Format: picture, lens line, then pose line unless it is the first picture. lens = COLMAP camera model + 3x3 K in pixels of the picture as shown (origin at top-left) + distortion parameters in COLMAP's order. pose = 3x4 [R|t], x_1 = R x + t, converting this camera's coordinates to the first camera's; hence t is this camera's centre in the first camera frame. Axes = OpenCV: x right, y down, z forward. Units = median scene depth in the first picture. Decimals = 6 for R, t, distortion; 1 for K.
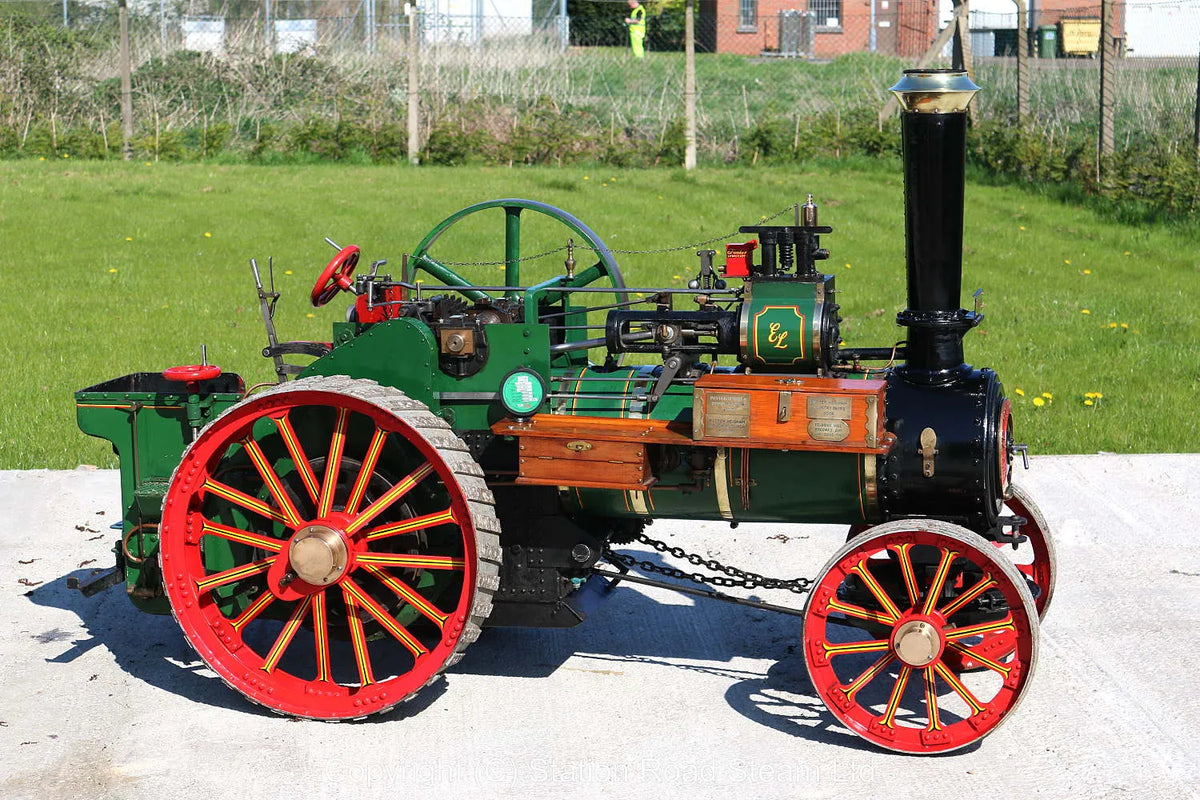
lens RADIAL K [[2687.2, 0, 600.0], [0, 2687.2, 400.0], [0, 0, 1]] dist [-0.034018, 0.458893]
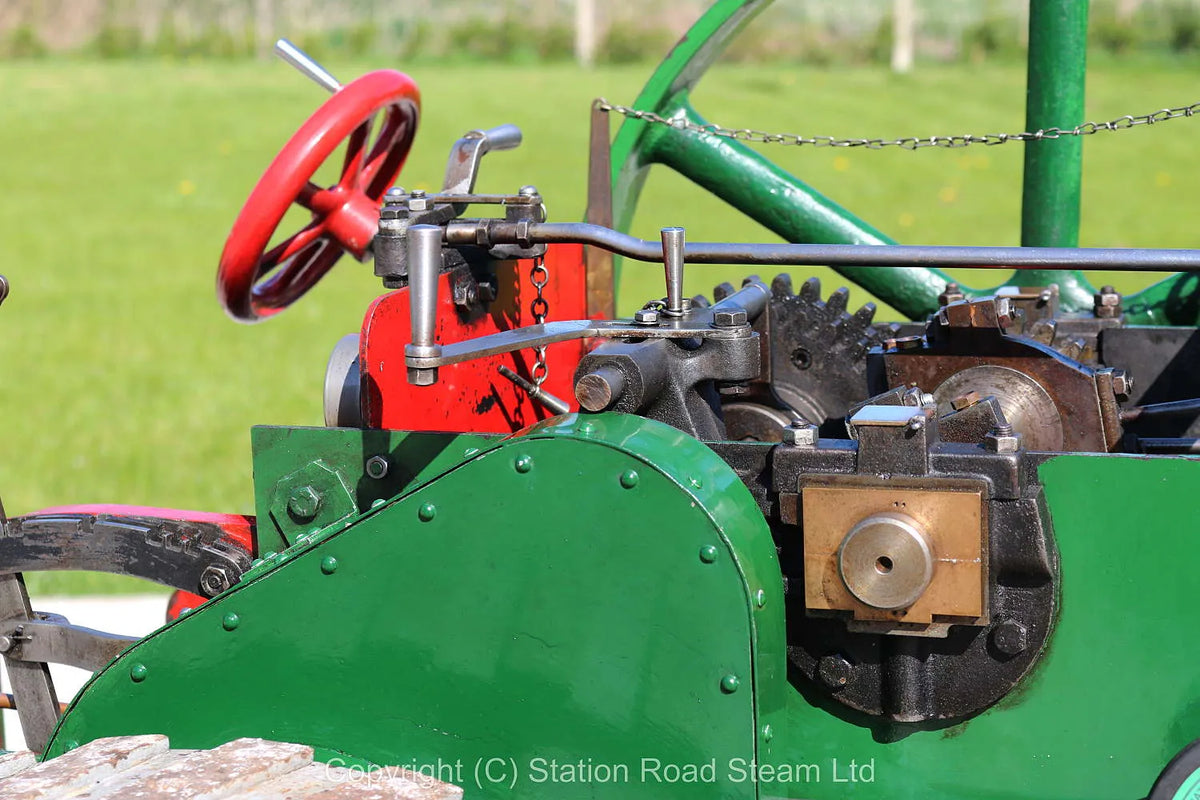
lens RADIAL K [[2687.2, 0, 600.0], [0, 2687.2, 400.0], [0, 0, 1]] dist [-0.034018, 0.458893]
pose [[0.998029, 0.003117, -0.062683, -0.058086], [-0.001190, 0.999526, 0.030771, -0.035655], [0.062749, -0.030636, 0.997559, 0.767326]]
